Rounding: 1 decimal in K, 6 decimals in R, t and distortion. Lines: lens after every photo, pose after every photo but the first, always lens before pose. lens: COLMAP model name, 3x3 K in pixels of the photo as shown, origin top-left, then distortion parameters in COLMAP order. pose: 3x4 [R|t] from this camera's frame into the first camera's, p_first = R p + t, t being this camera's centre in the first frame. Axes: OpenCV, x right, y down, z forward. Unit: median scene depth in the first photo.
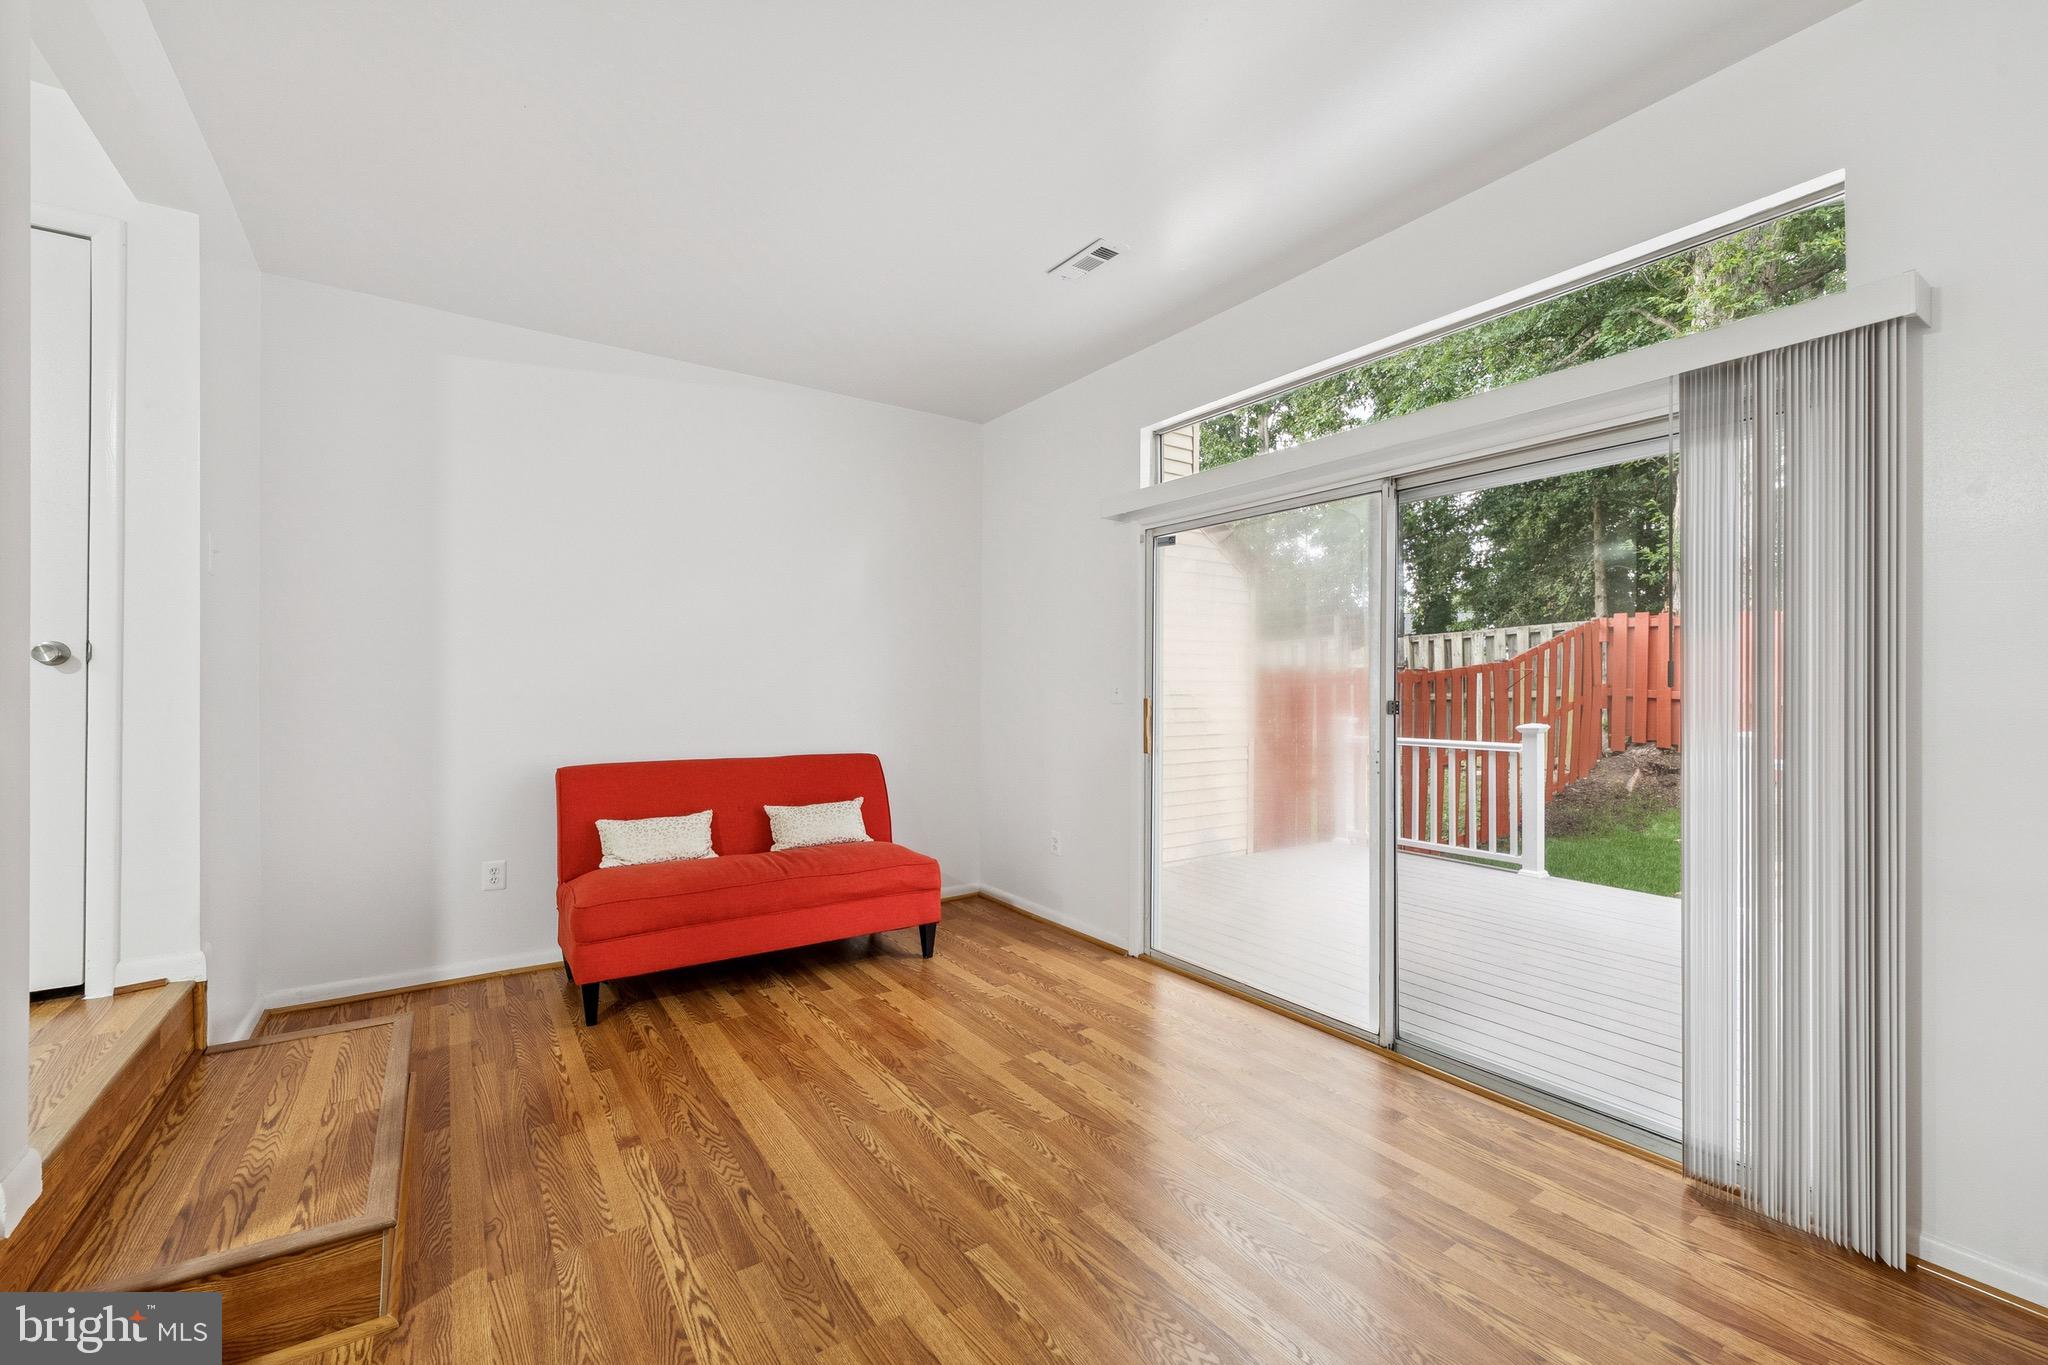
lens RADIAL K [[842.6, 0, 1021.2], [0, 842.6, 677.1], [0, 0, 1]] dist [0.003082, 0.000028]
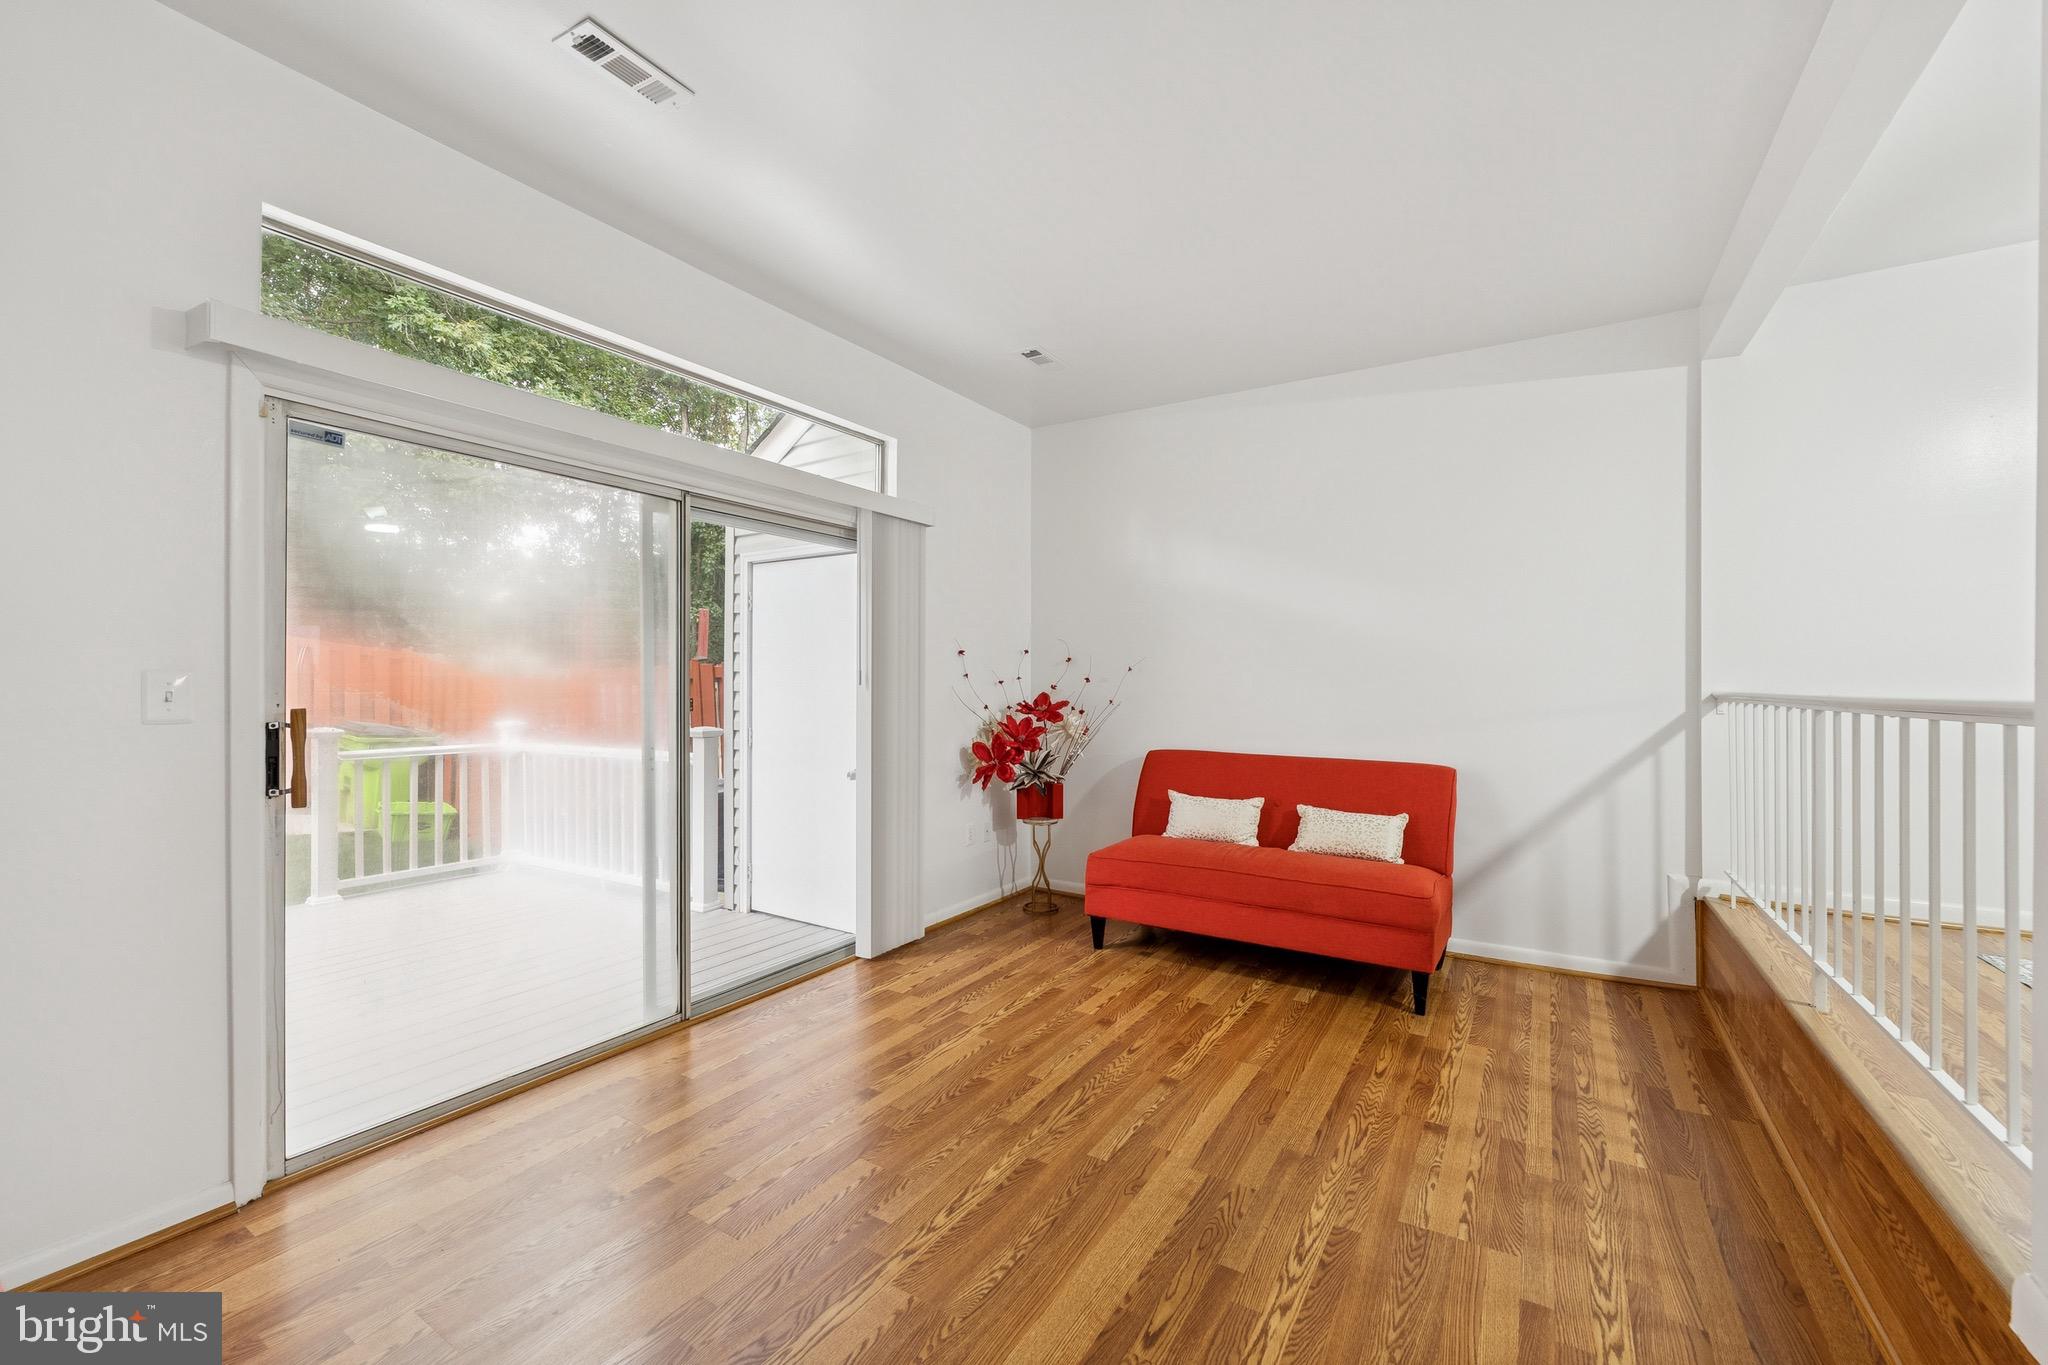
lens RADIAL K [[842.6, 0, 1021.2], [0, 842.6, 677.1], [0, 0, 1]] dist [0.003082, 0.000028]
pose [[-0.401770, 0.005801, 0.915722, -1.120699], [-0.007743, 0.999923, -0.009731, 0.013205], [-0.915708, -0.011000, -0.401694, 1.608440]]
